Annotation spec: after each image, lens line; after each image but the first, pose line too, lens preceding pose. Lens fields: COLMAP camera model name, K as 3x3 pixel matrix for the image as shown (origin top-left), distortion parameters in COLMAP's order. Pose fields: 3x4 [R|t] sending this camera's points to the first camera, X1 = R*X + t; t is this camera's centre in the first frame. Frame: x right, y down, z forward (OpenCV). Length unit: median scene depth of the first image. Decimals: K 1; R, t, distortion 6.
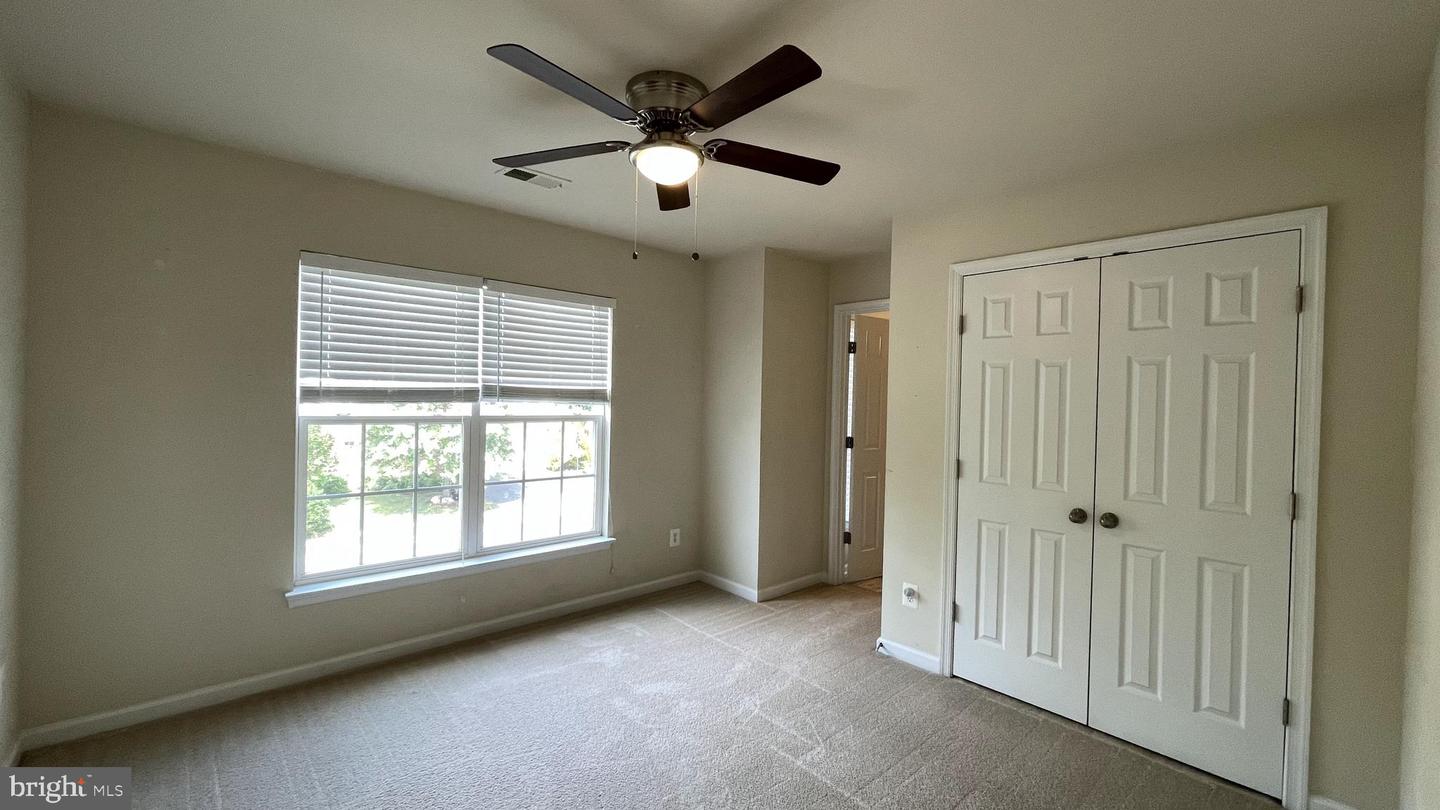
lens RADIAL K [[583.4, 0, 721.7], [0, 583.4, 399.6], [0, 0, 1]] dist [-0.000098, 0.000077]
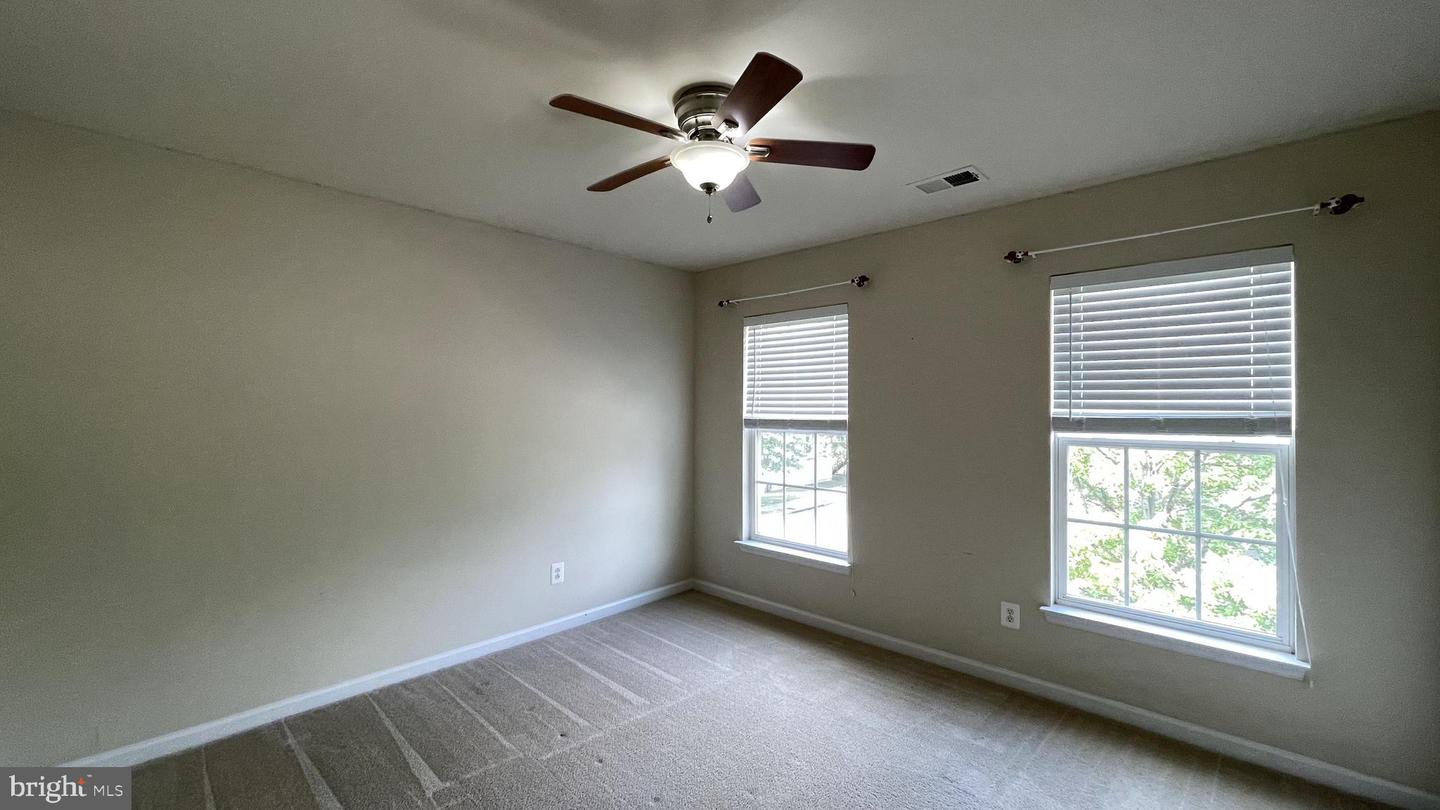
lens RADIAL K [[583.4, 0, 721.7], [0, 583.4, 399.6], [0, 0, 1]] dist [-0.000098, 0.000077]
pose [[0.098356, -0.041410, -0.994289, 0.360311], [-0.025093, 0.998713, -0.044077, 0.012853], [0.994835, 0.029285, 0.097191, 0.362055]]
